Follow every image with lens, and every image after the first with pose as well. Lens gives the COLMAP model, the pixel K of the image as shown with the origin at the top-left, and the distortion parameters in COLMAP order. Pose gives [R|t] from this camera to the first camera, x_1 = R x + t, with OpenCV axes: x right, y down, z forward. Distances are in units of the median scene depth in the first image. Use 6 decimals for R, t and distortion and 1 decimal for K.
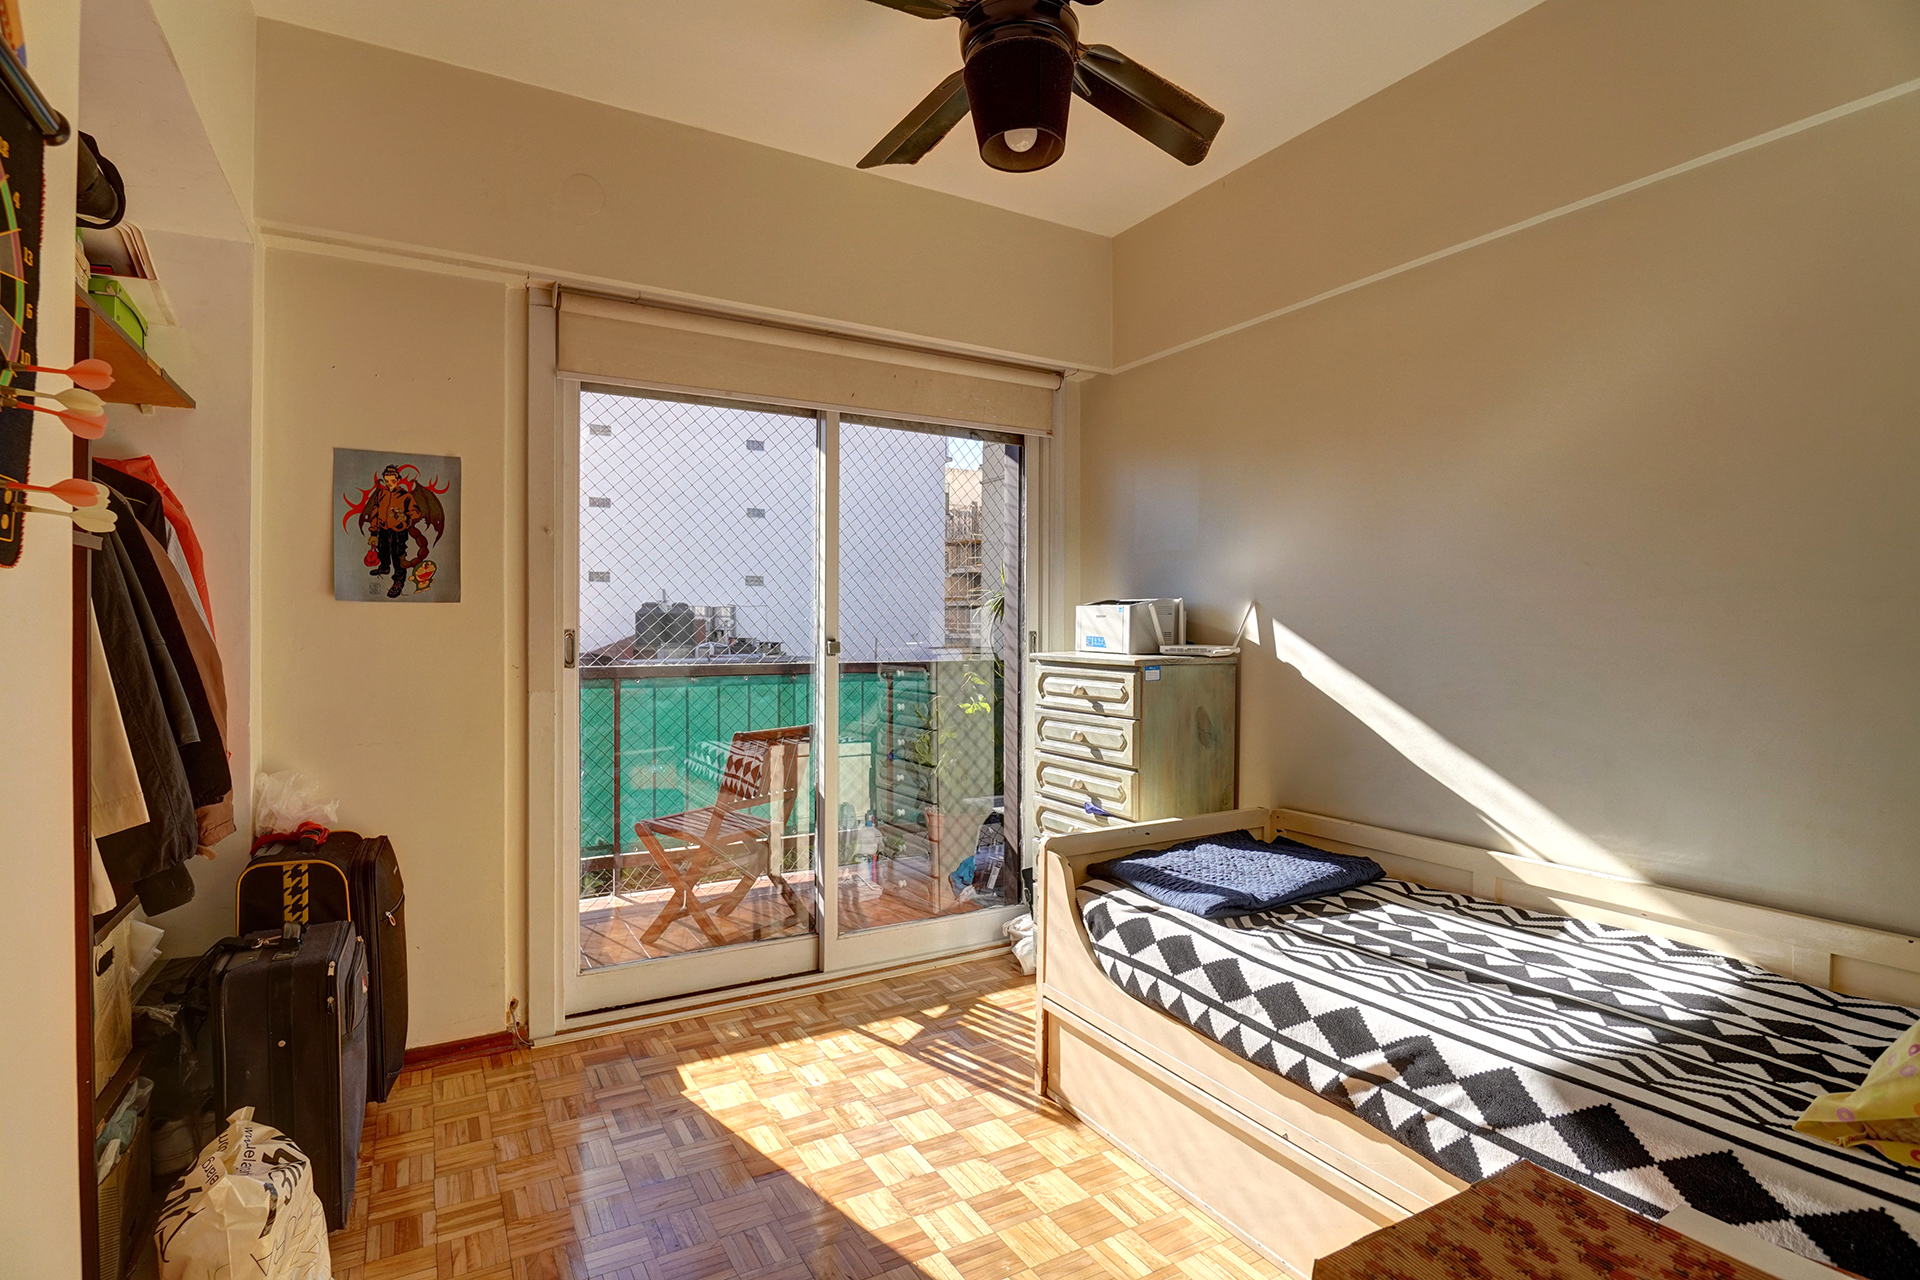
lens RADIAL K [[934.1, 0, 954.2], [0, 934.1, 627.6], [0, 0, 1]] dist [-0.021609, -0.001429]
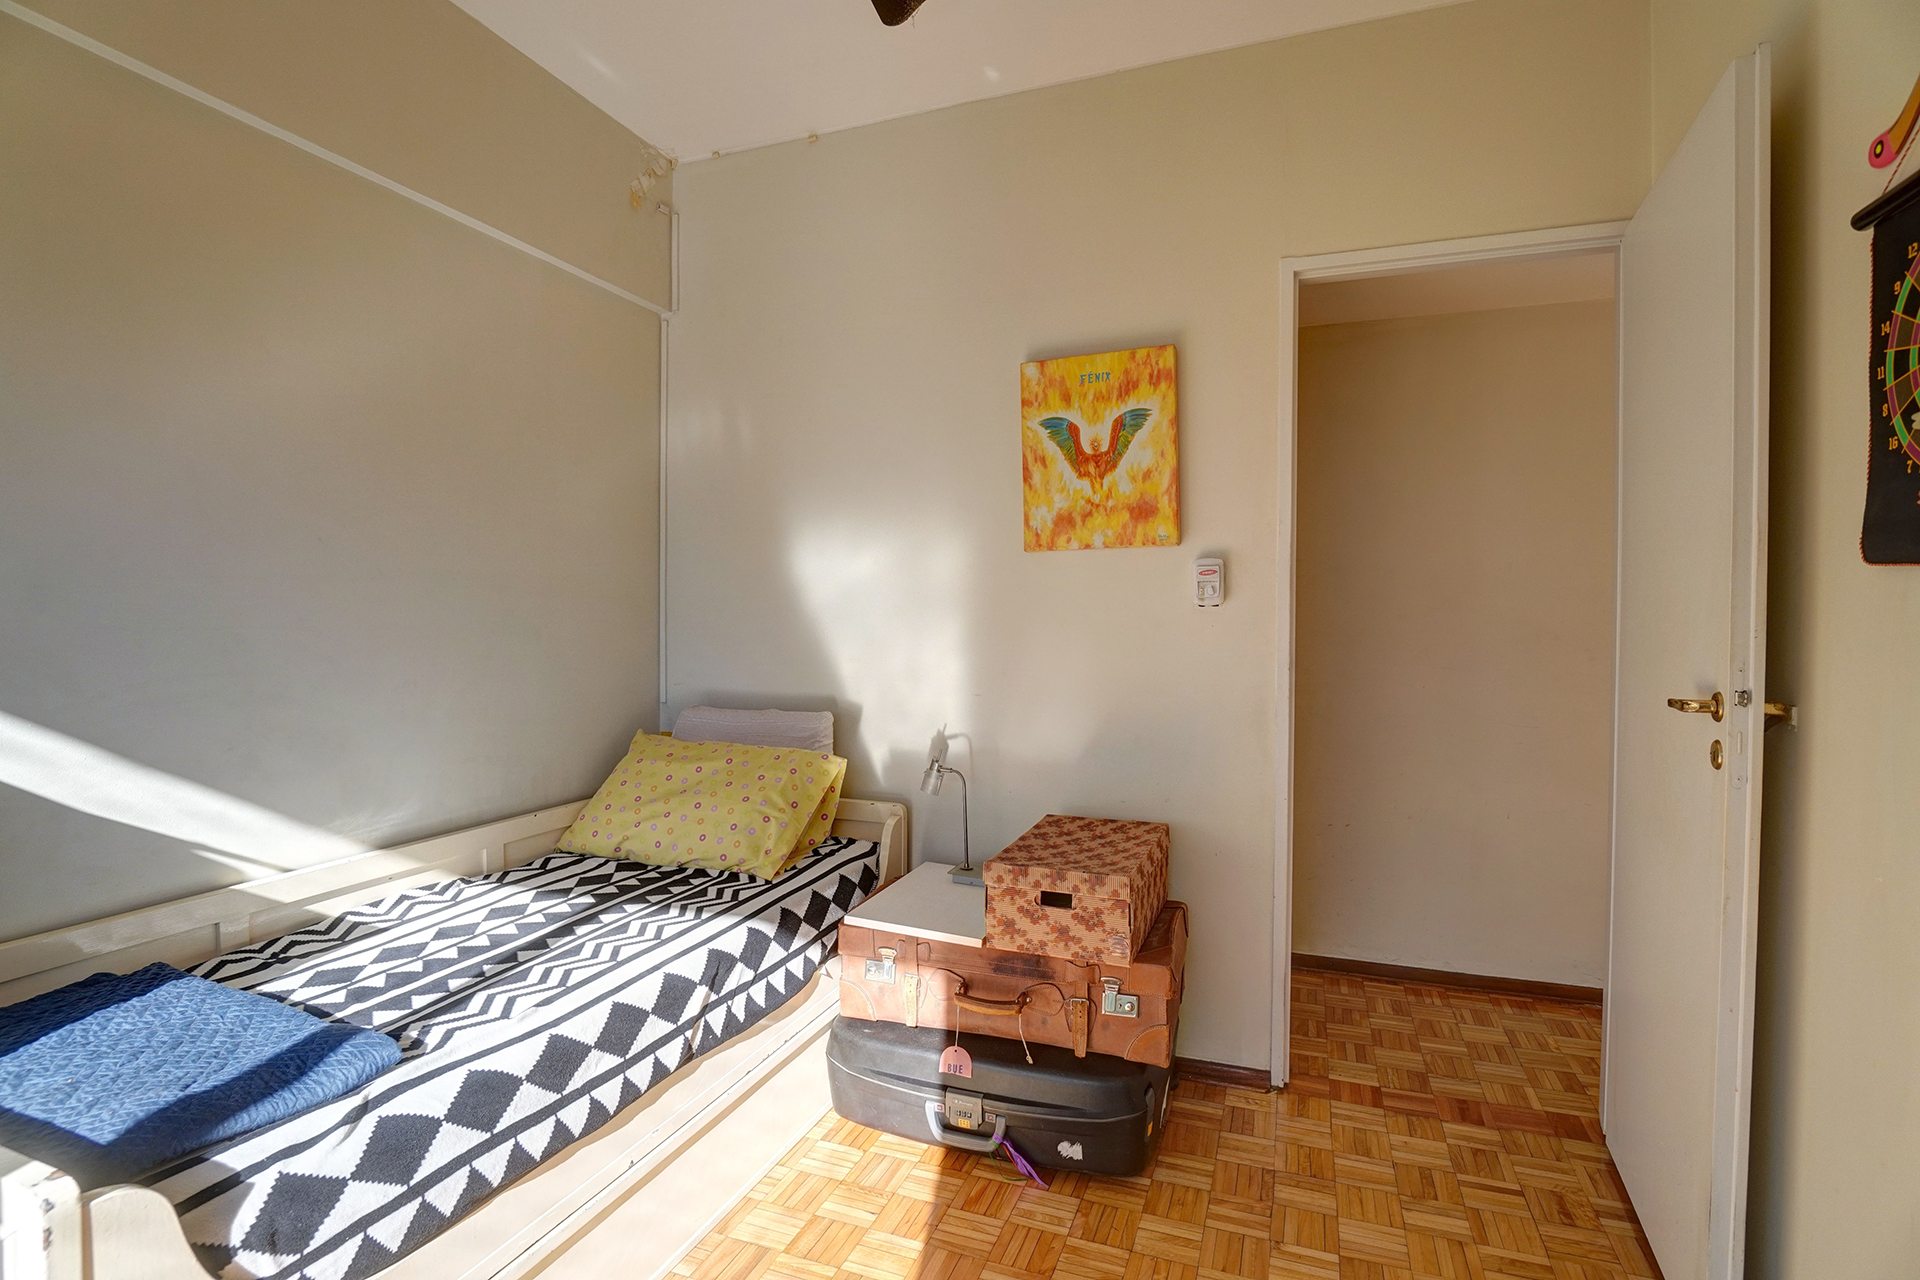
lens RADIAL K [[934.1, 0, 942.0], [0, 934.1, 635.7], [0, 0, 1]] dist [-0.021609, -0.001429]
pose [[-0.620741, -0.022796, 0.783684, -0.375395], [-0.008443, 0.999714, 0.022393, 0.002654], [-0.783970, 0.007284, -0.620756, 0.921422]]
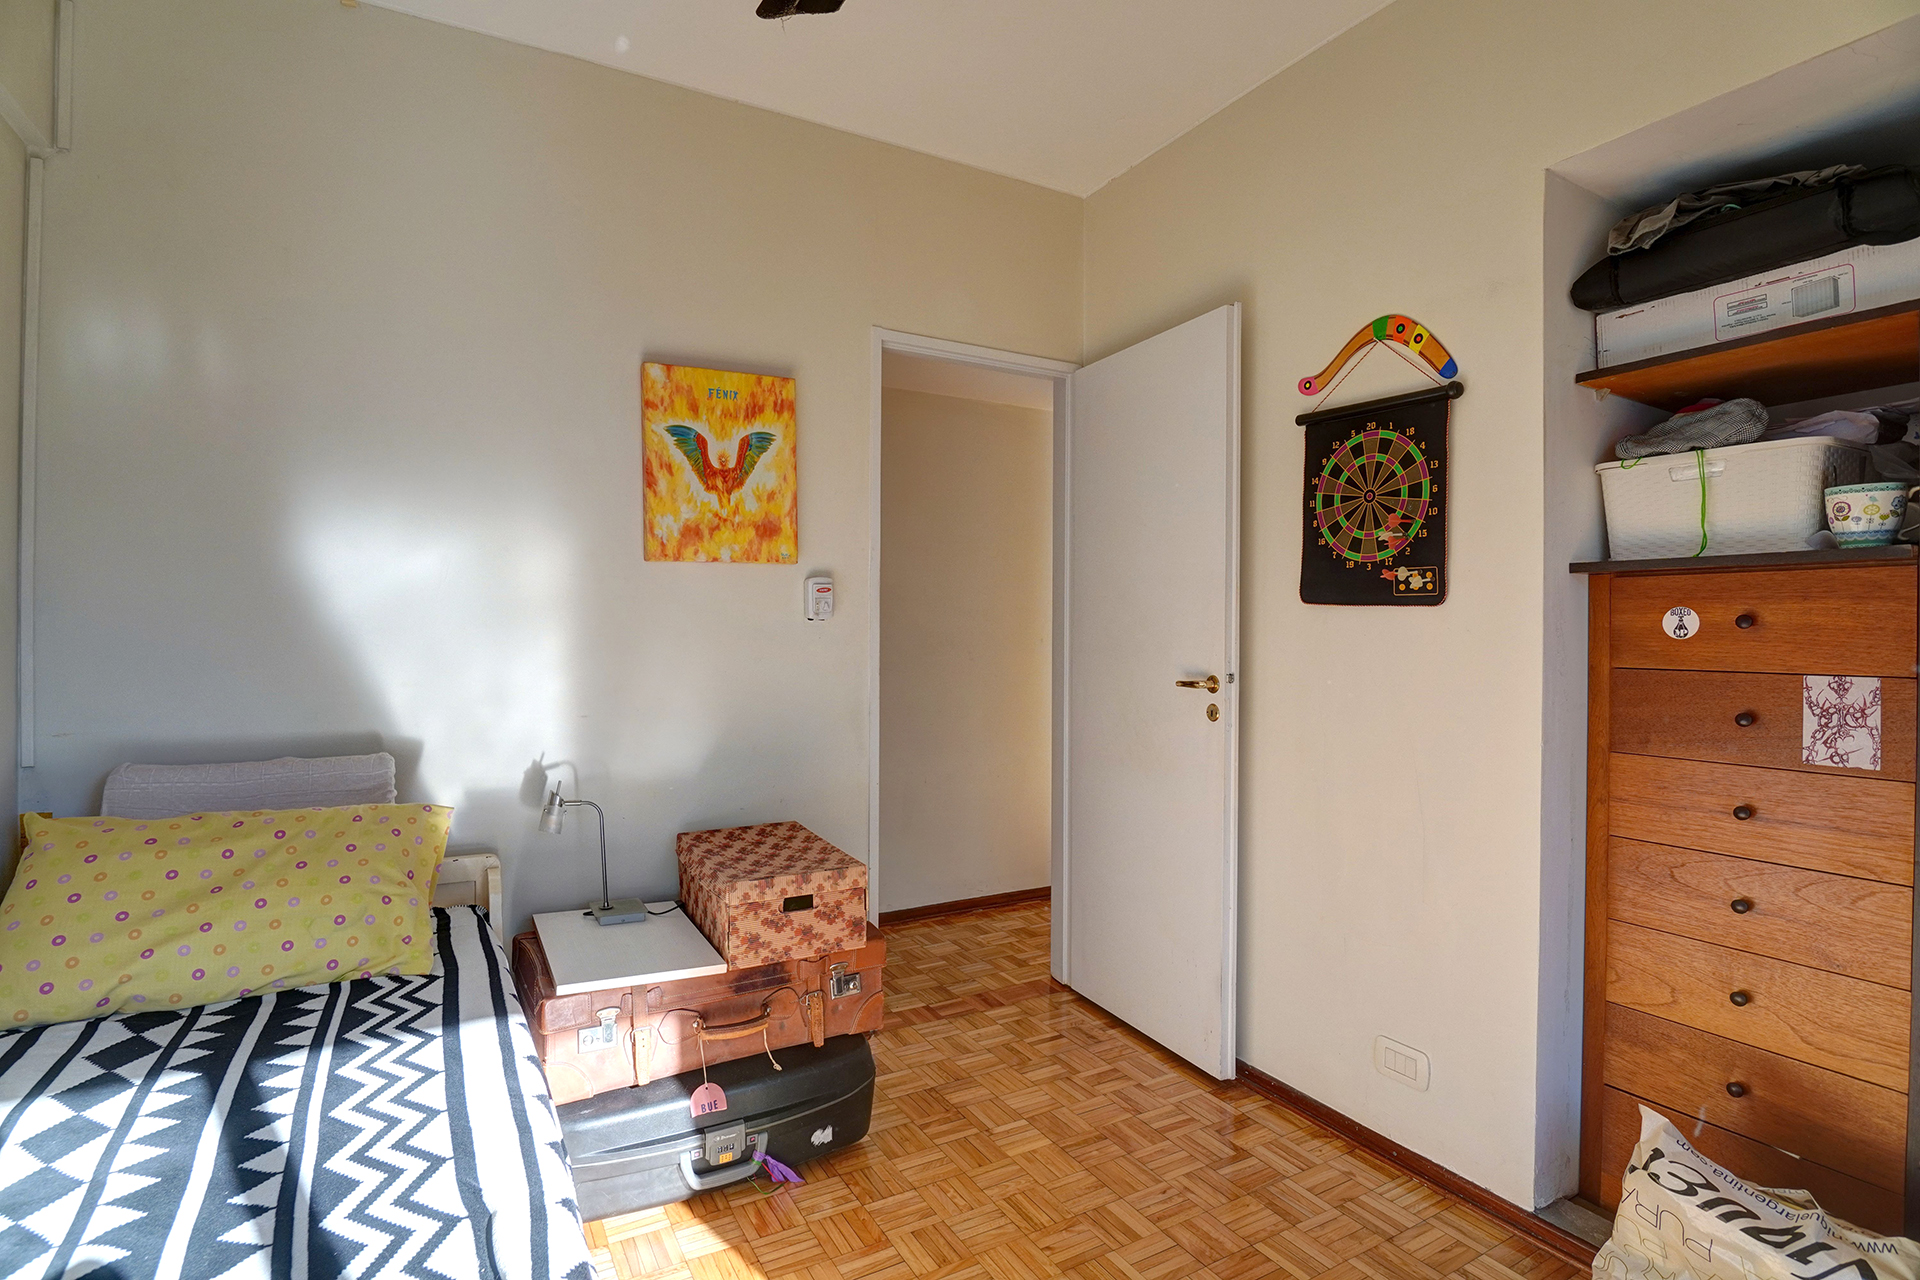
lens RADIAL K [[934.1, 0, 942.5], [0, 934.1, 635.9], [0, 0, 1]] dist [-0.021609, -0.001429]
pose [[-0.999735, -0.010344, 0.020576, 0.045172], [-0.010207, 0.999925, 0.006763, 0.001100], [-0.020644, 0.006551, -0.999765, 1.177322]]
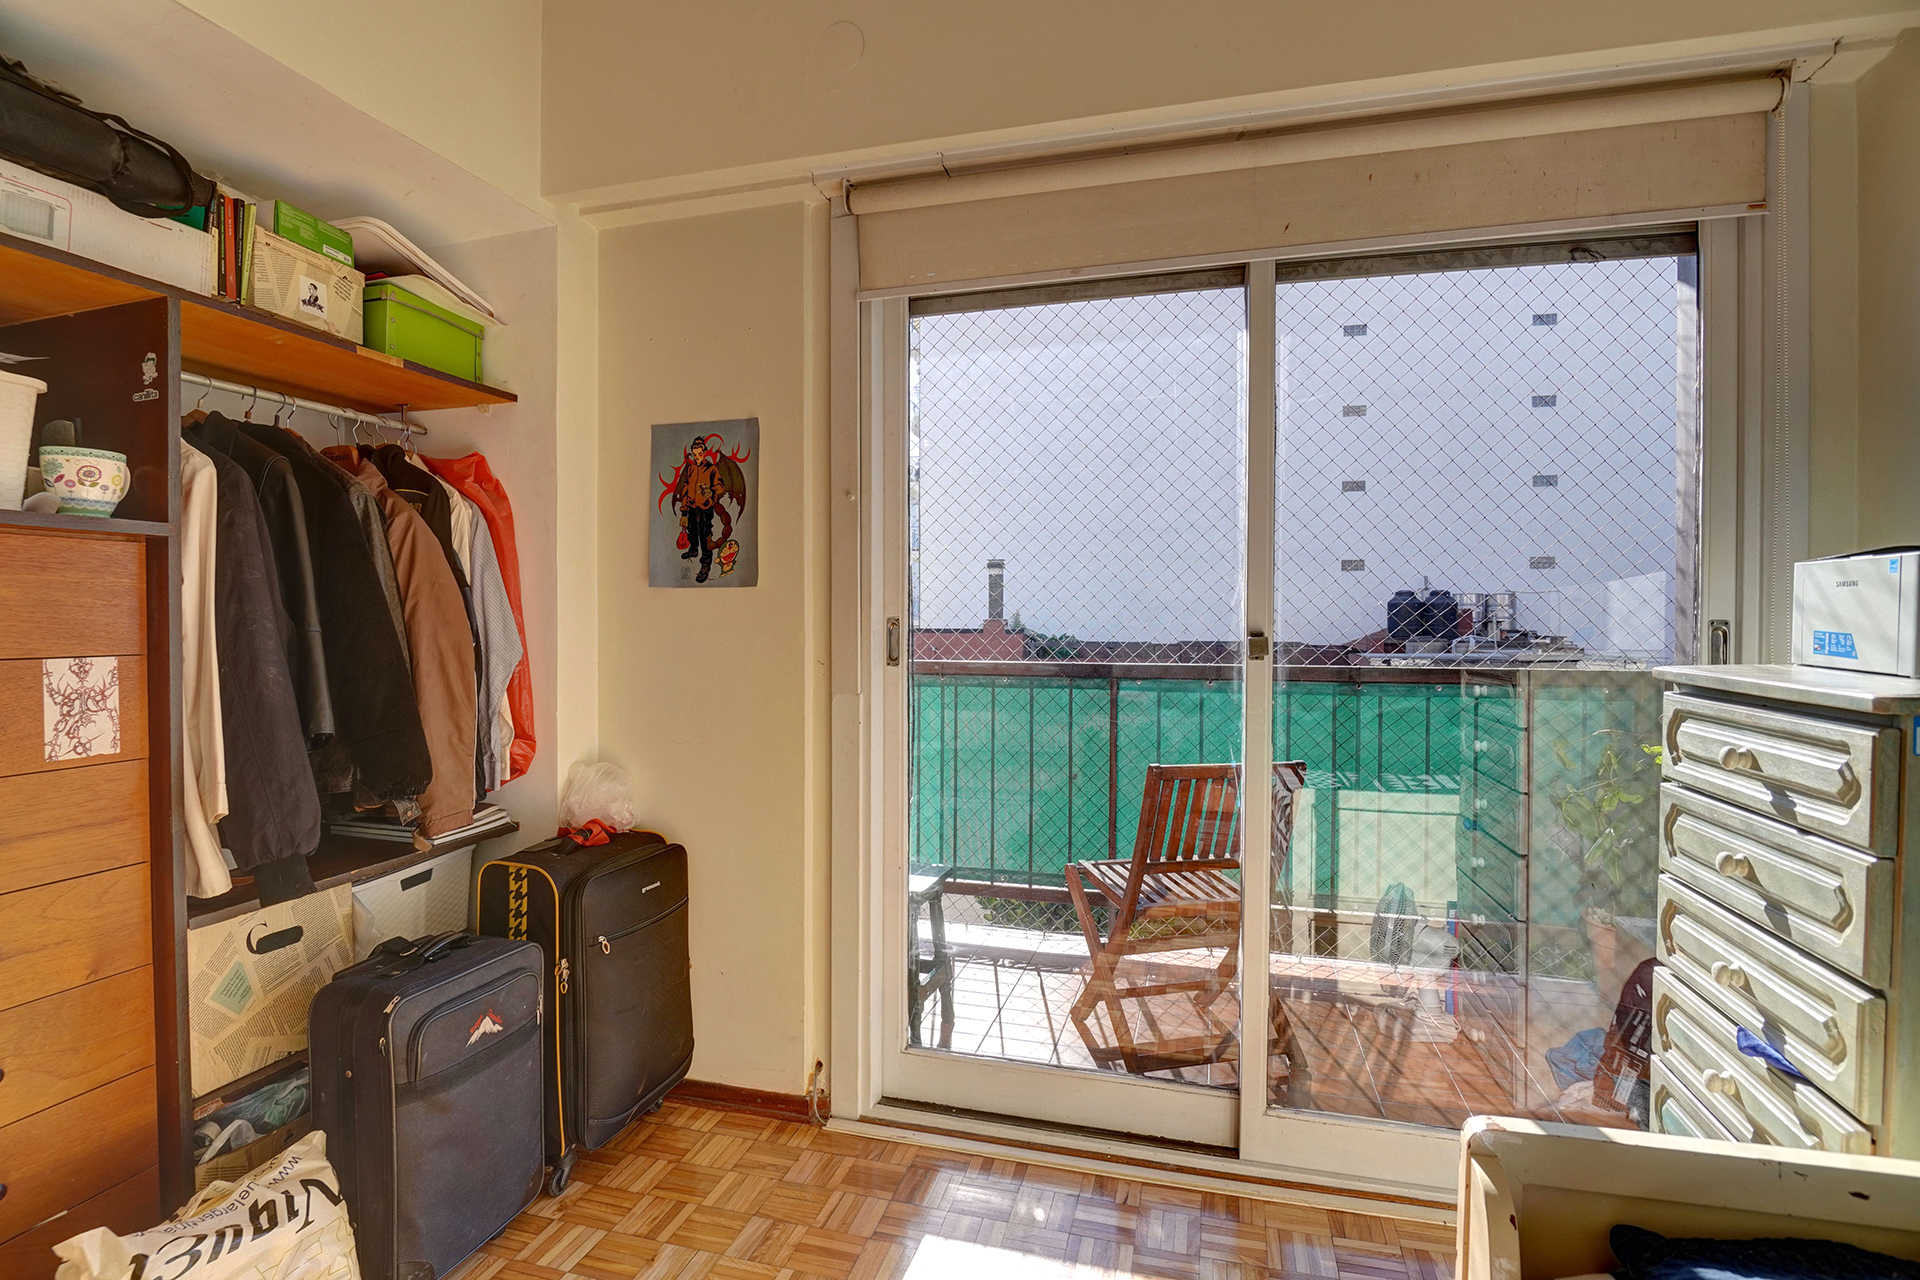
lens RADIAL K [[934.1, 0, 963.4], [0, 934.1, 634.3], [0, 0, 1]] dist [-0.021609, -0.001429]
pose [[0.693396, 0.009700, -0.720491, 0.227811], [0.001856, 0.999882, 0.015248, 0.004599], [0.720554, -0.011910, 0.693296, 0.547614]]
